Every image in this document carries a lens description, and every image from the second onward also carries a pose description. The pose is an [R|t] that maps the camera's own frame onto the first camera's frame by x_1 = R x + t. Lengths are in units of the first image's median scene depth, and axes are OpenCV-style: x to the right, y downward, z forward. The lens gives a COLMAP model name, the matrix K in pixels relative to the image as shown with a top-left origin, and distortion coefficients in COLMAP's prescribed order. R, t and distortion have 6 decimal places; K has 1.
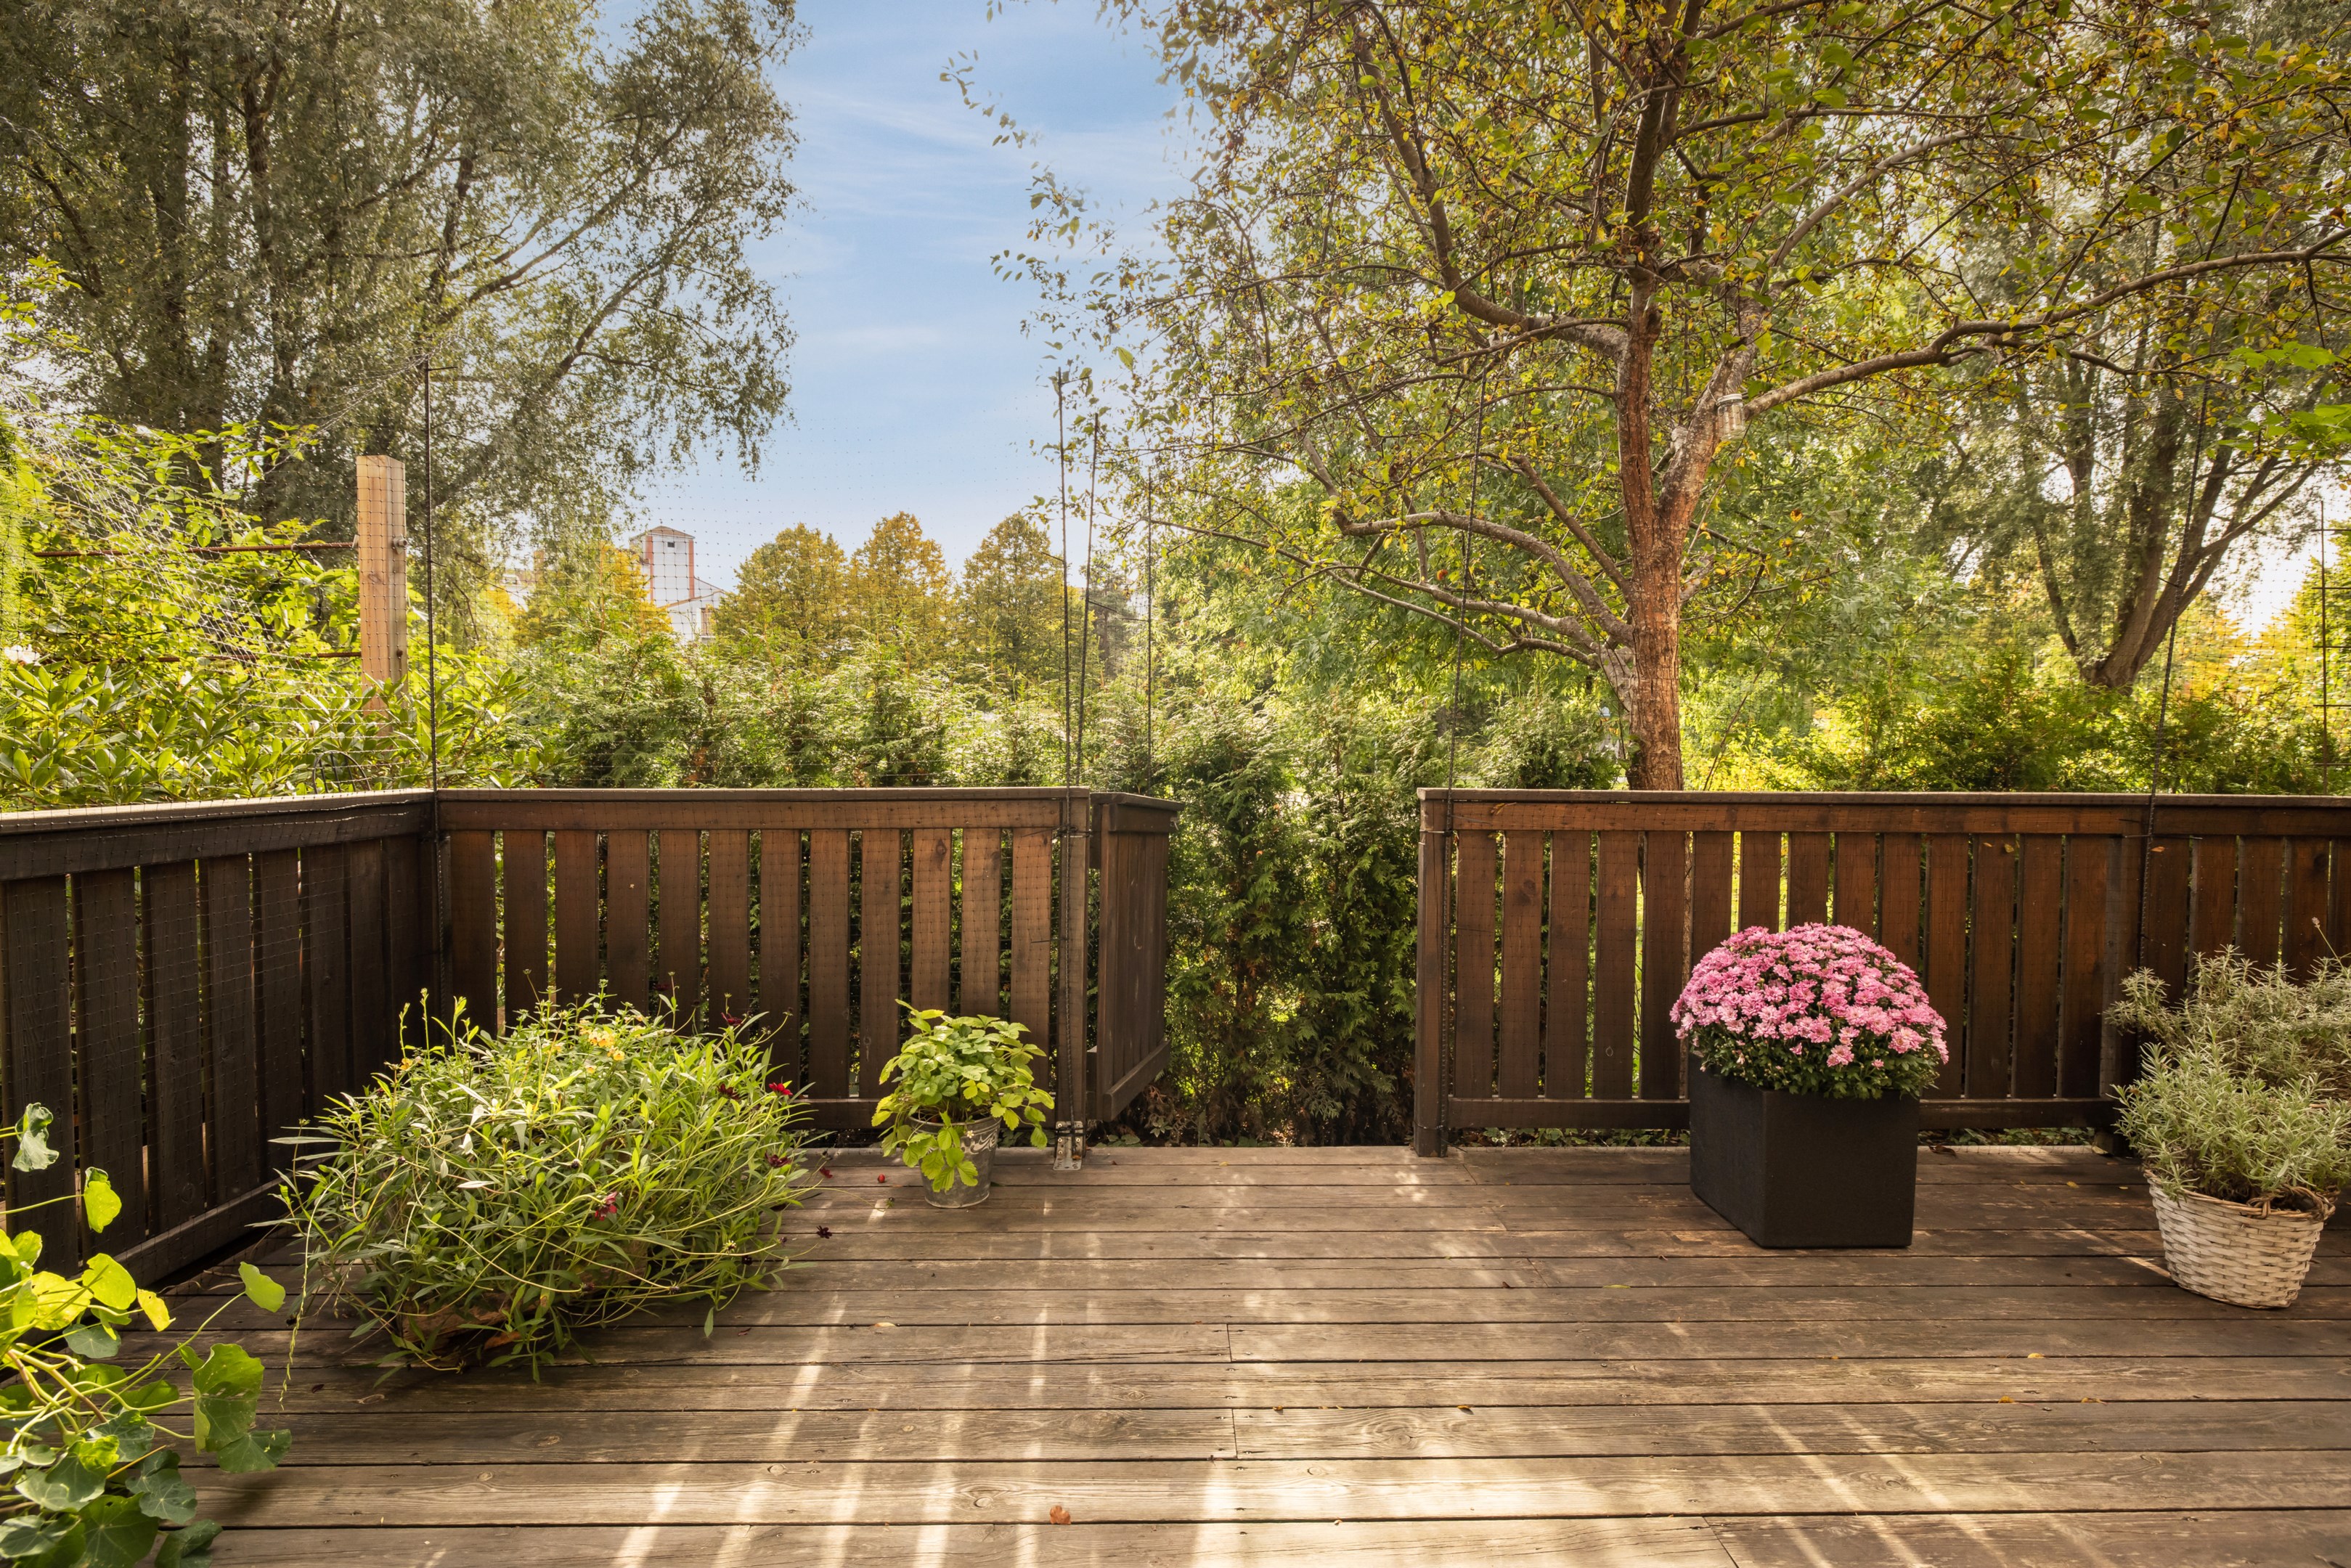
lens RADIAL K [[1184.7, 0, 1175.5], [0, 1184.7, 784.0], [0, 0, 1]] dist [0.000637, 0.000457]
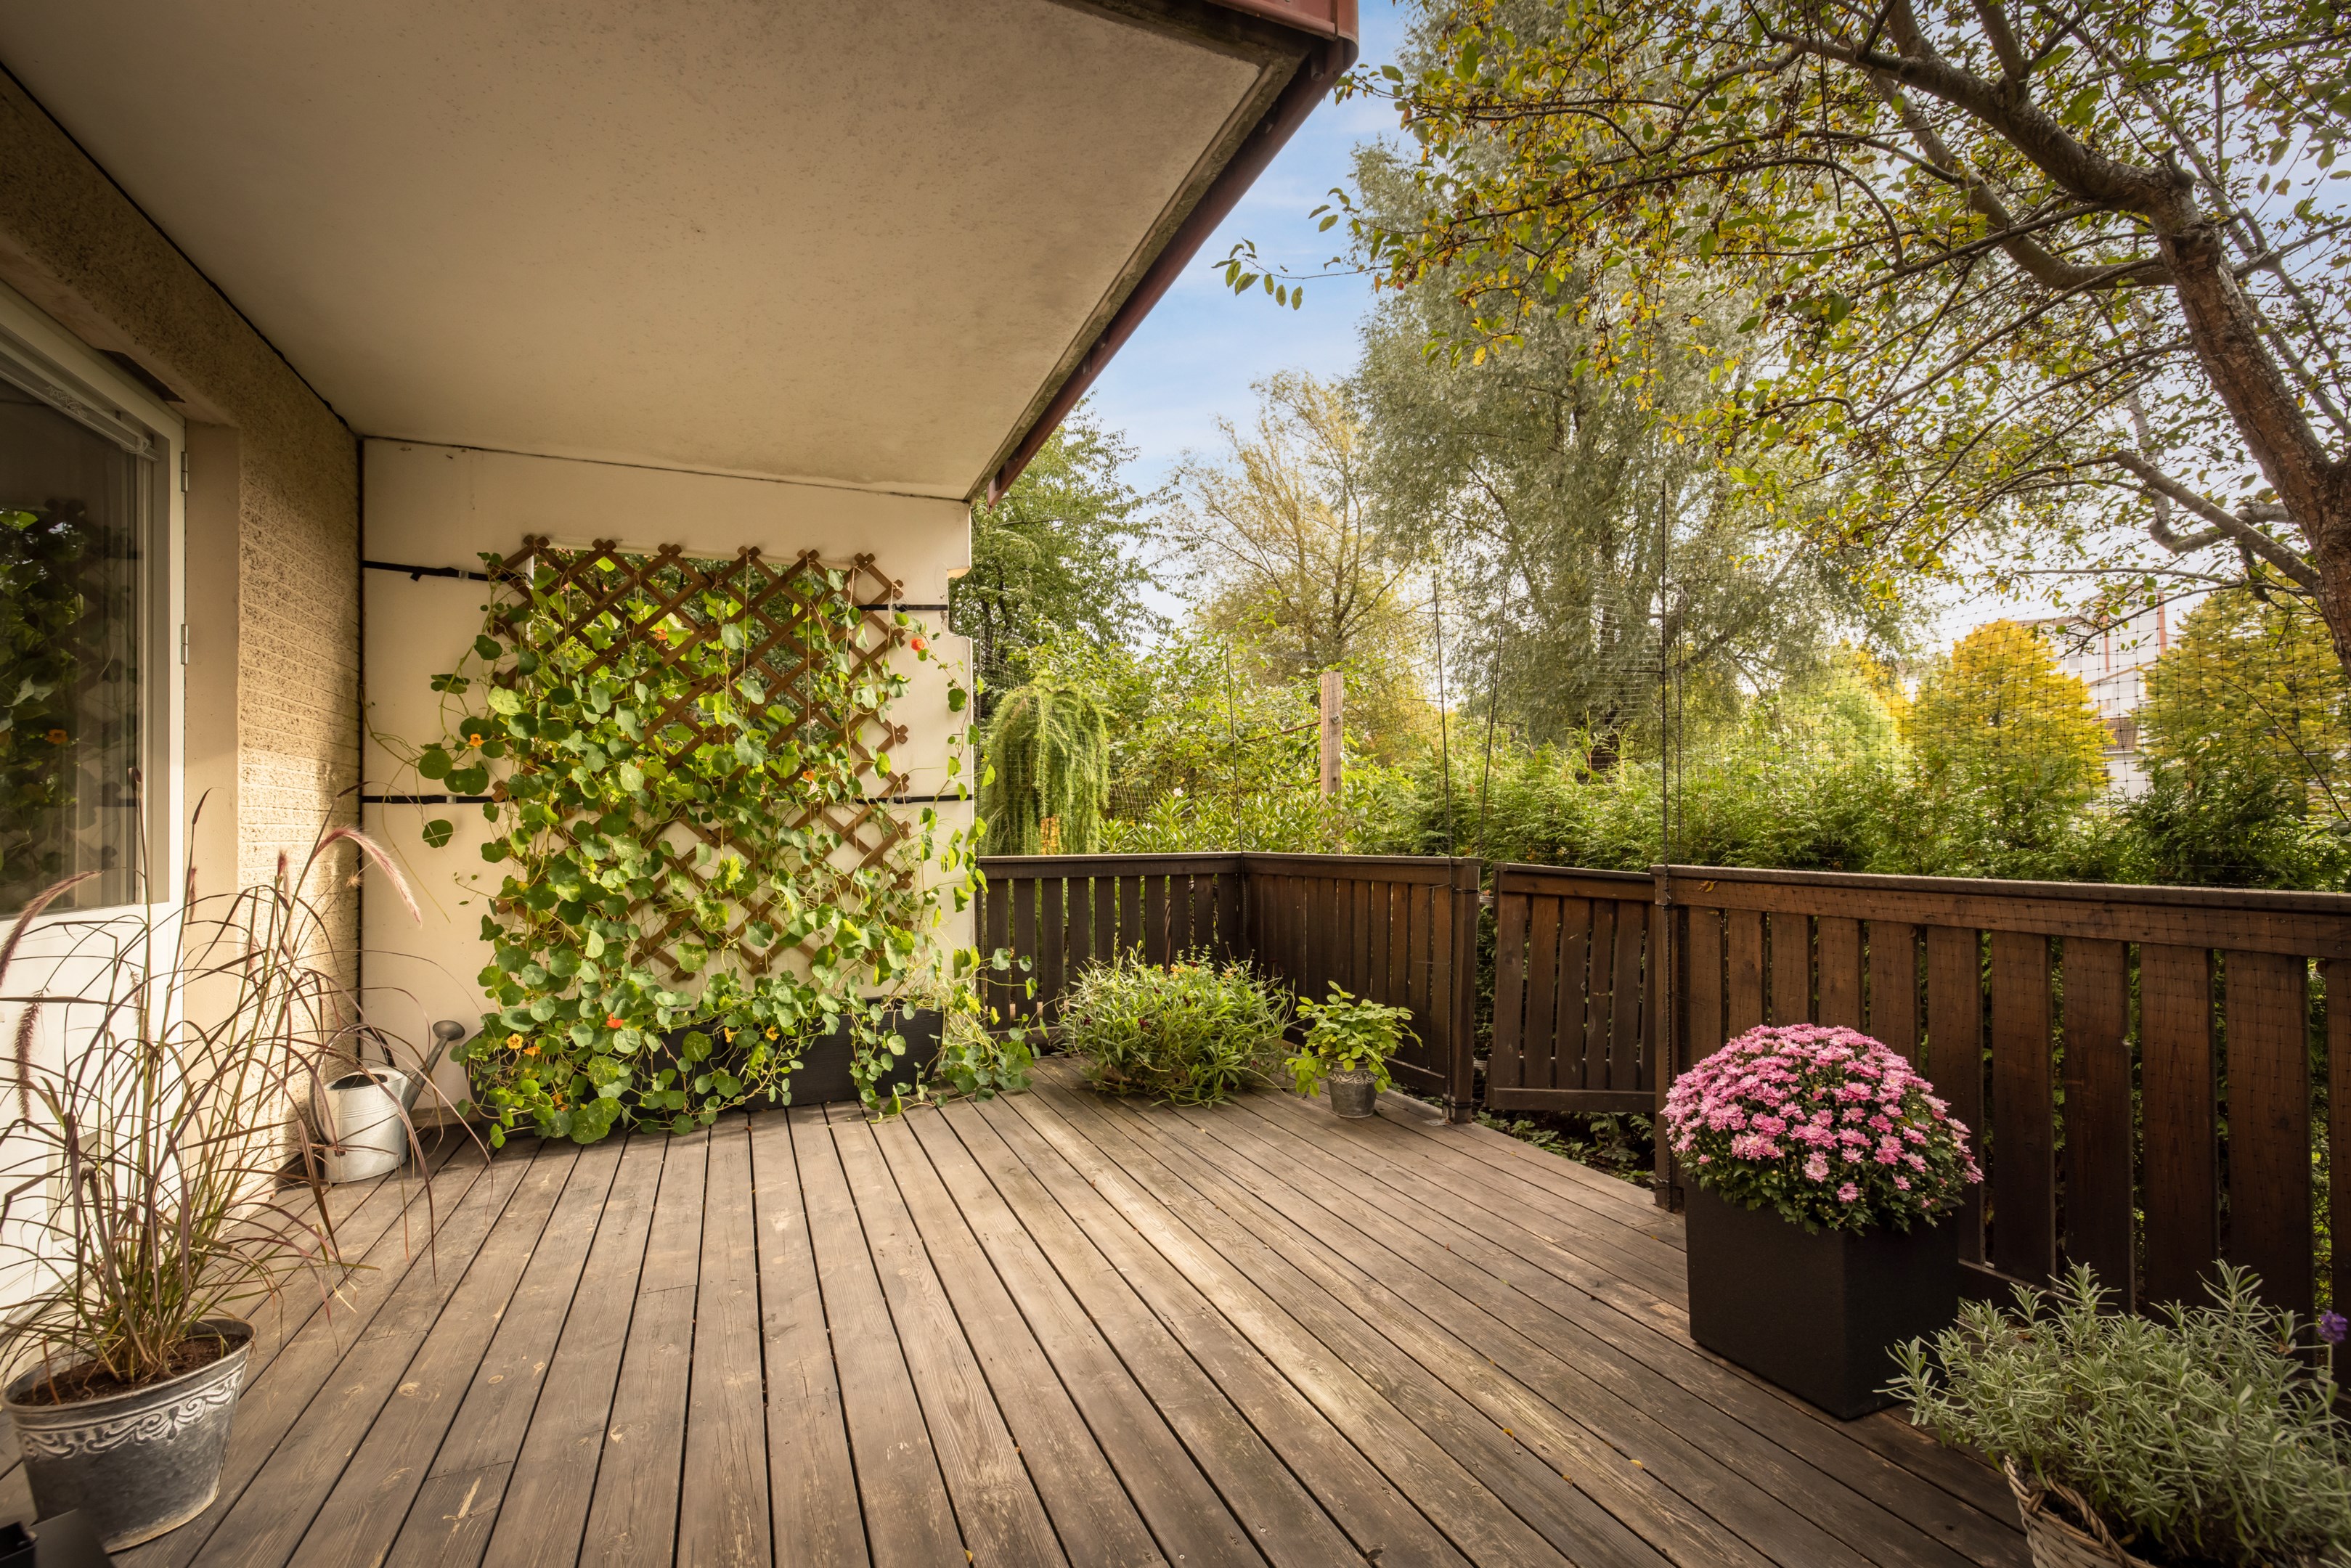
lens RADIAL K [[1047.4, 0, 1173.8], [0, 1047.4, 830.5], [0, 0, 1]] dist [0.000314, 0.000042]
pose [[0.356951, -0.009980, -0.934070, 1.172505], [-0.022250, 0.999568, -0.019182, -0.003520], [0.933858, 0.027630, 0.356575, 0.281850]]
